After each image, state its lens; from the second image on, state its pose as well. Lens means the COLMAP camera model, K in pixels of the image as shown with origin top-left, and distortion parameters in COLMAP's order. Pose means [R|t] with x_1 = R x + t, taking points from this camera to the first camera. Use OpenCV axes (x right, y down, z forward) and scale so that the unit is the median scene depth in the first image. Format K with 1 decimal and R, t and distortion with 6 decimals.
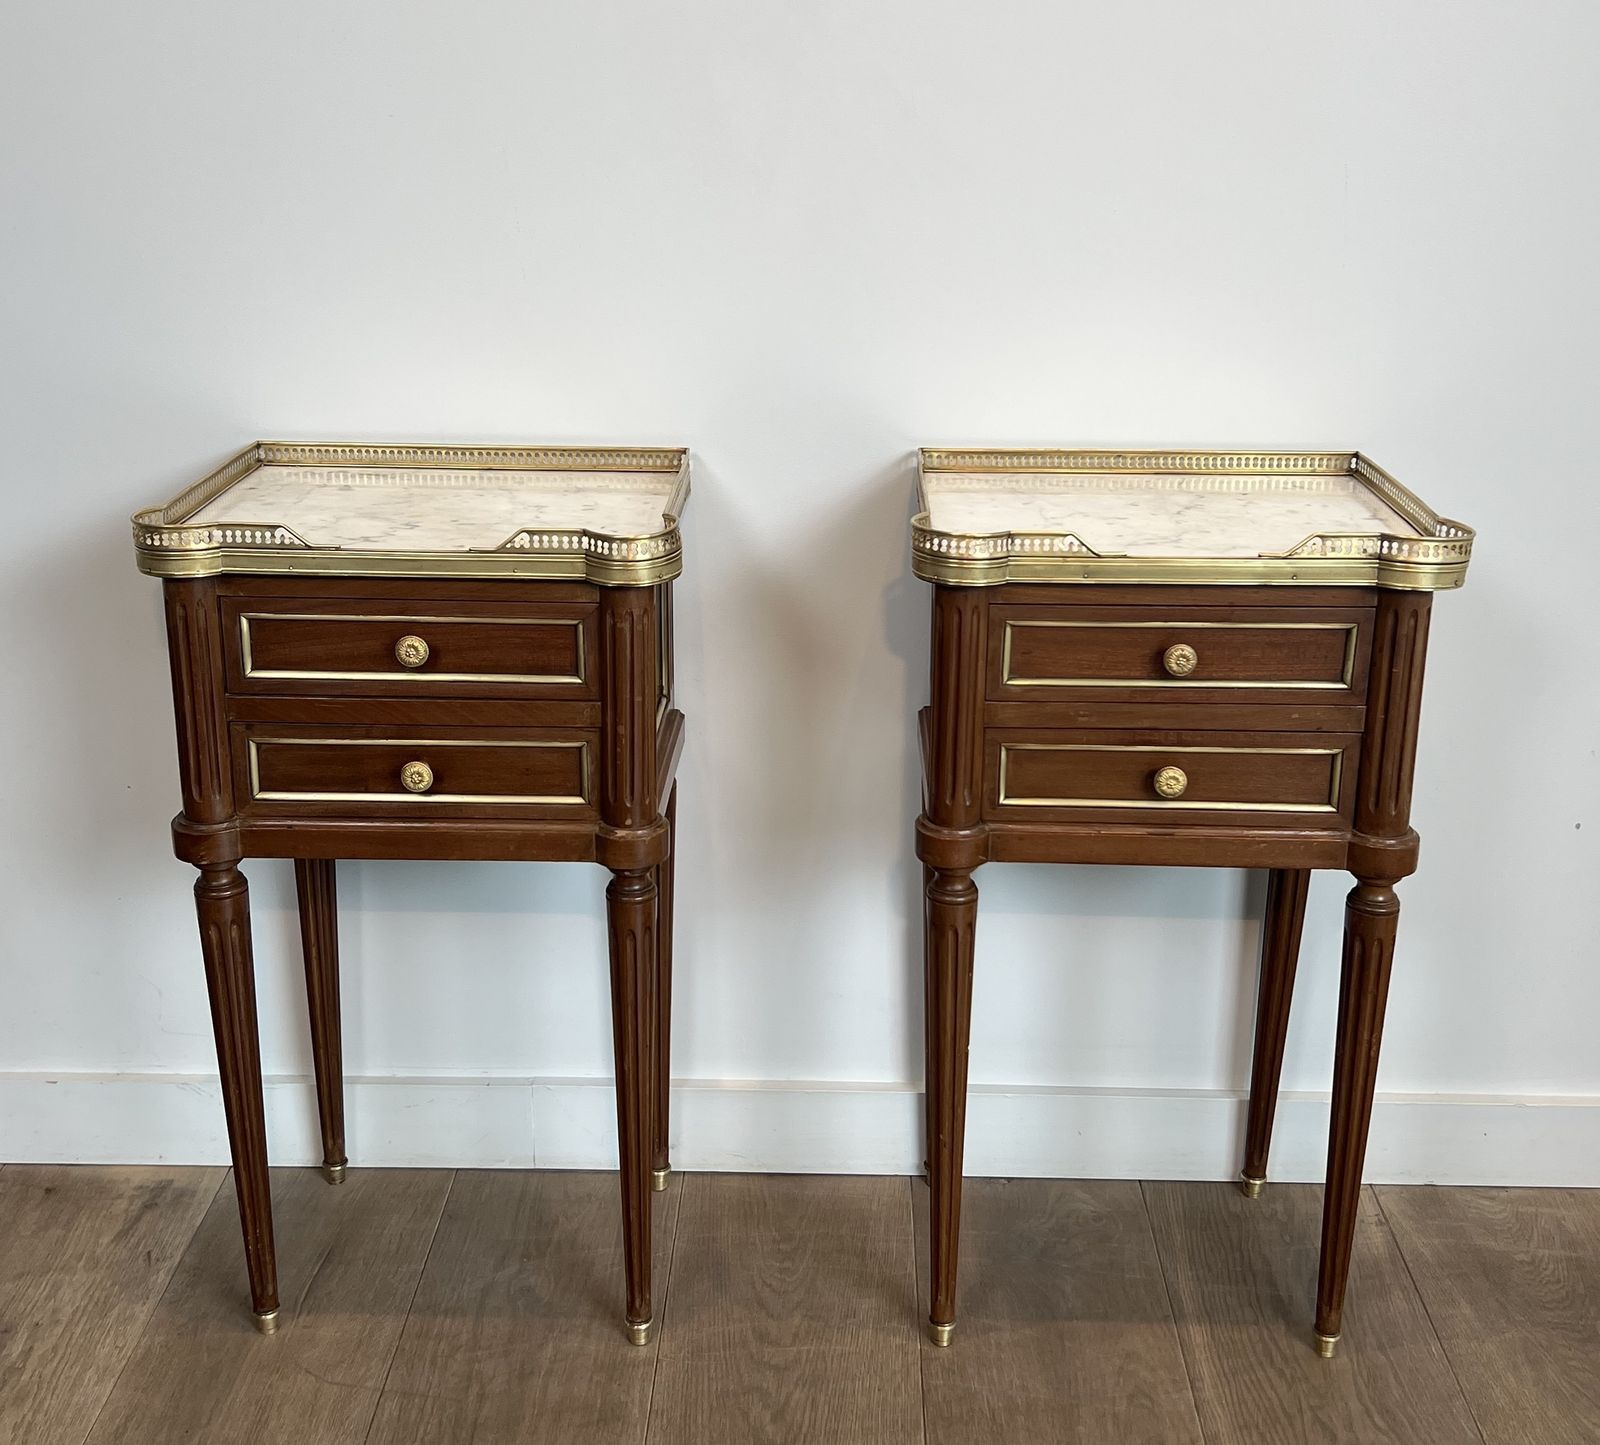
lens RADIAL K [[1989.2, 0, 766.0], [0, 1989.2, 703.3], [0, 0, 1]] dist [0.137343, 0.000000]
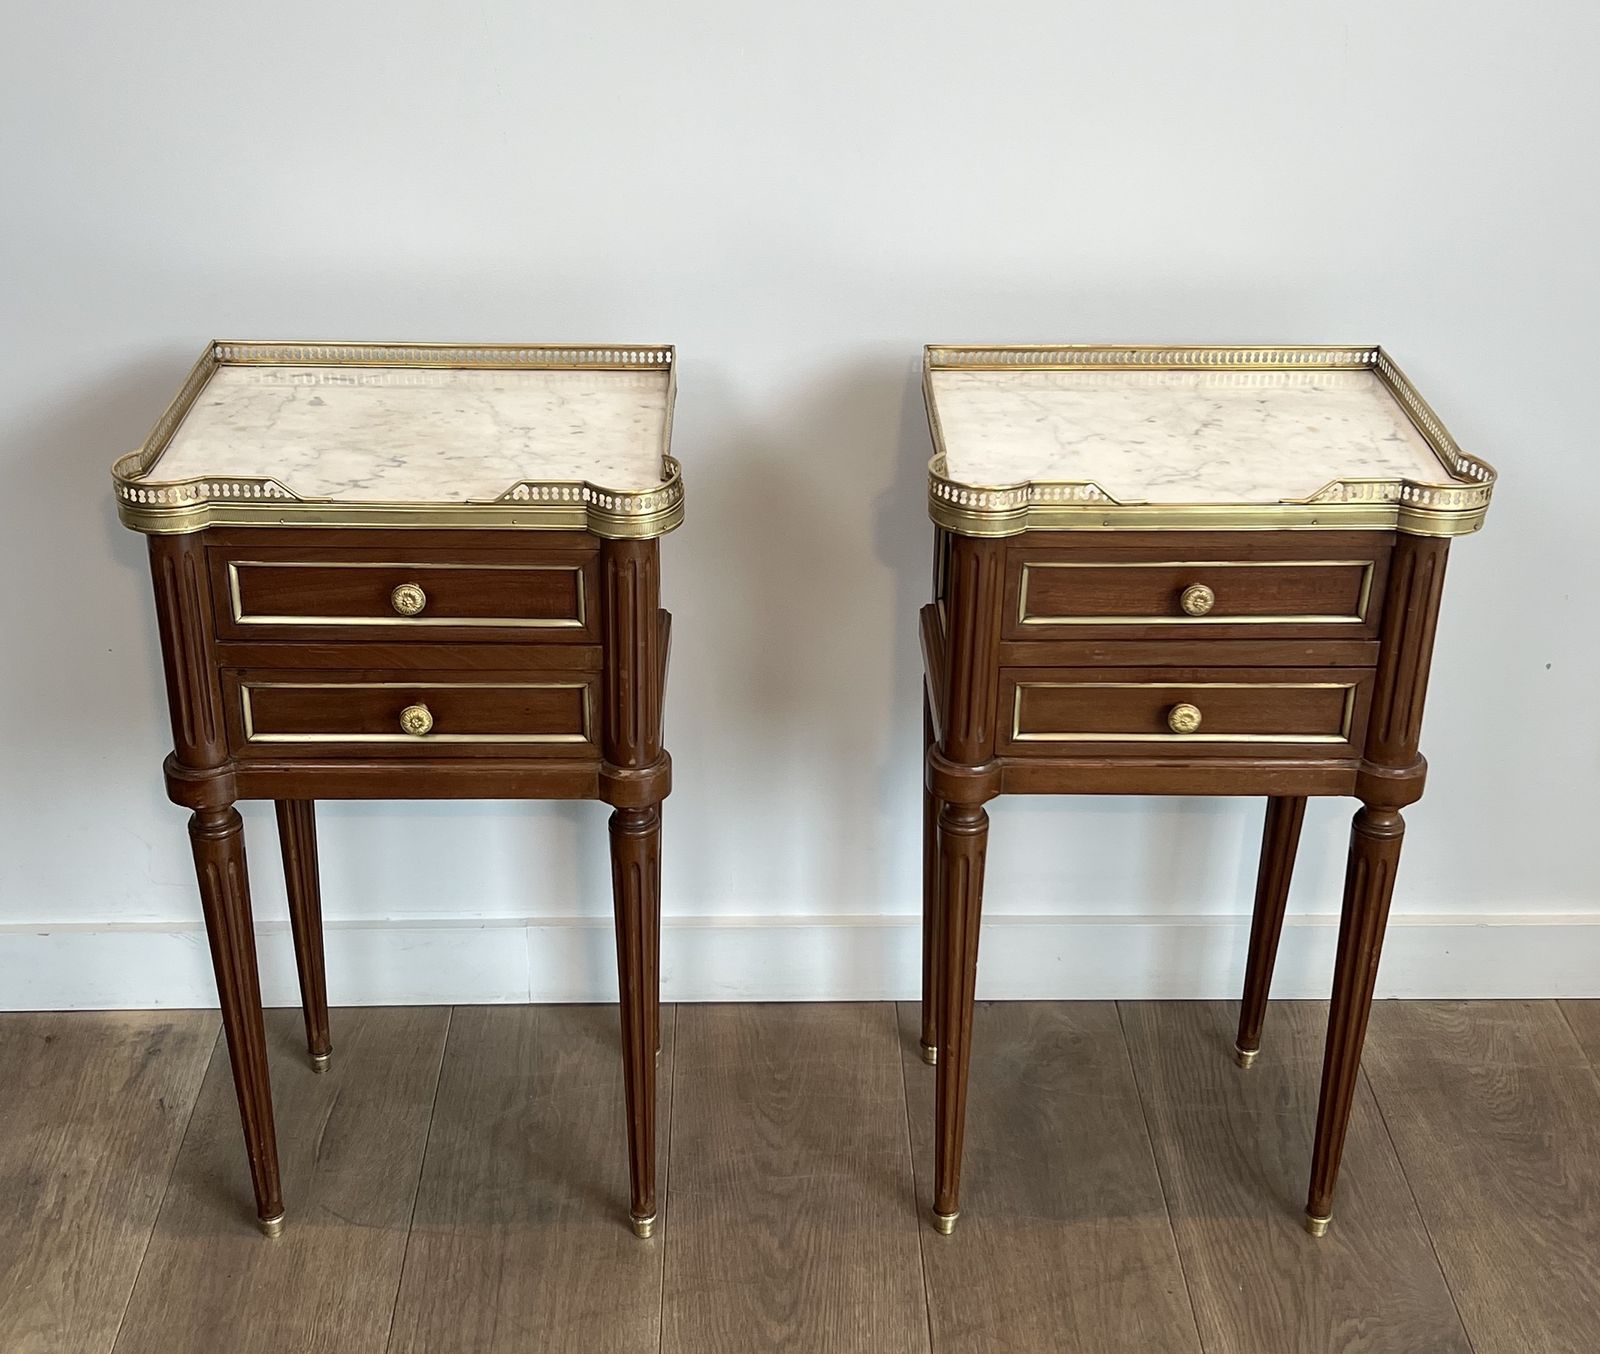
lens RADIAL K [[2234.2, 0, 788.1], [0, 2234.2, 678.7], [0, 0, 1]] dist [0.081983, 0.000000]
pose [[0.998936, -0.016385, 0.043119, -0.041444], [0.009031, 0.986166, 0.165512, -0.165084], [-0.045235, -0.164947, 0.985265, -0.079821]]
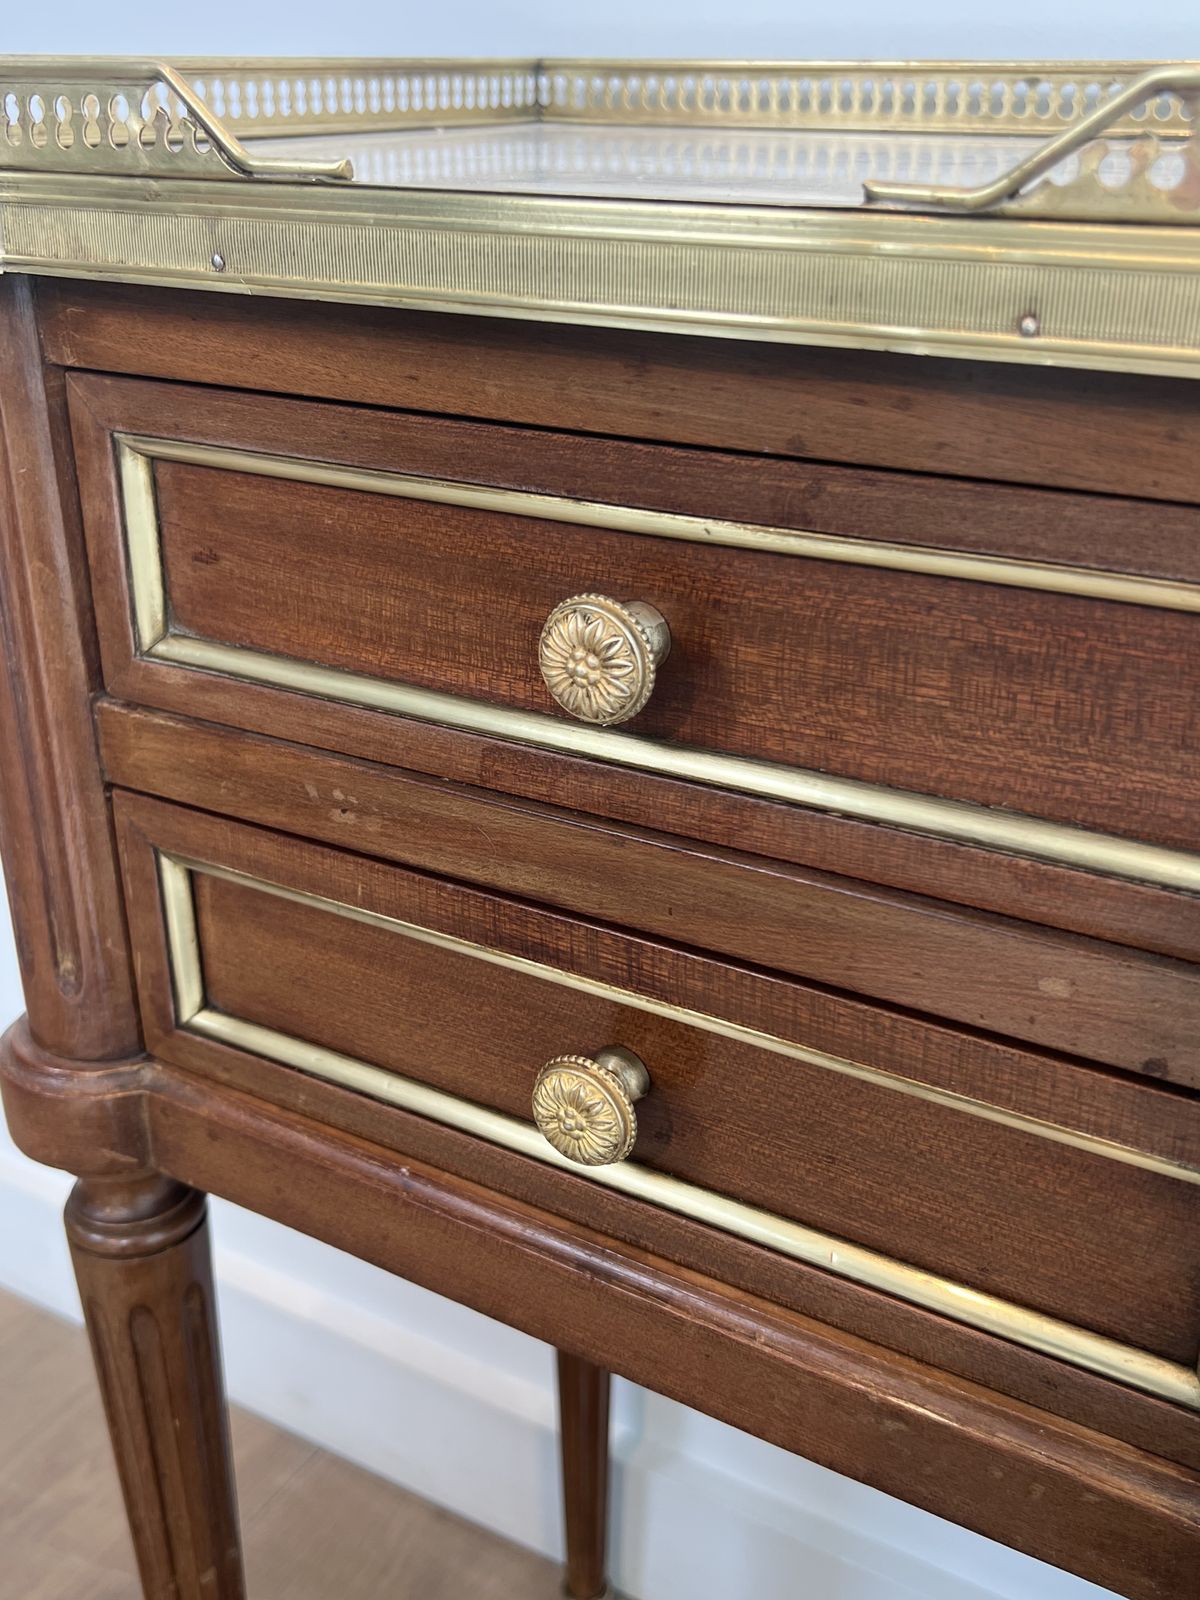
lens RADIAL K [[1625.5, 0, 604.0], [0, 1625.5, 811.8], [0, 0, 1]] dist [0.019523, 0.000000]
pose [[0.875123, 0.199998, -0.440637, 0.294230], [-0.151791, 0.978090, 0.142477, -0.031741], [0.459478, -0.057800, 0.886307, 0.808298]]
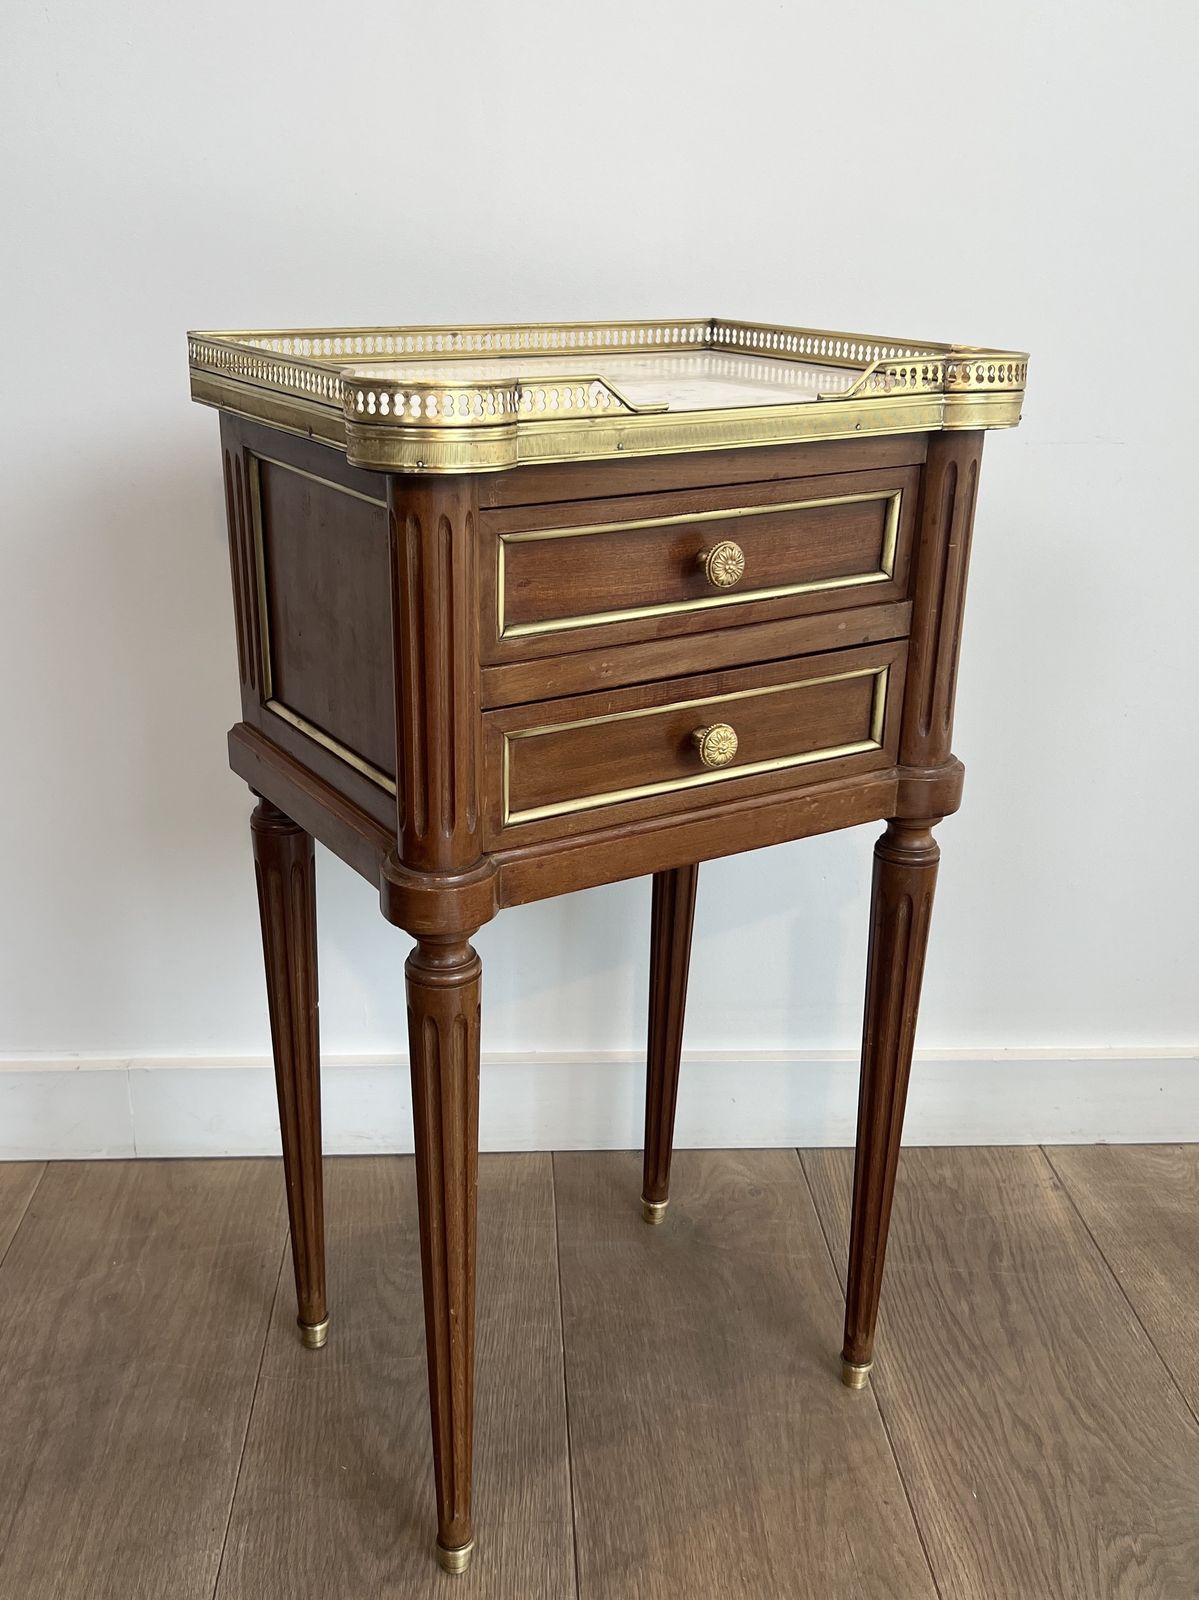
lens RADIAL K [[1558.9, 0, 576.2], [0, 1558.9, 830.1], [0, 0, 1]] dist [0.073754, 0.000000]
pose [[0.832419, -0.197753, 0.517661, -0.134055], [0.164201, 0.980227, 0.110419, -0.000093], [-0.529261, -0.006914, 0.848431, 0.555447]]
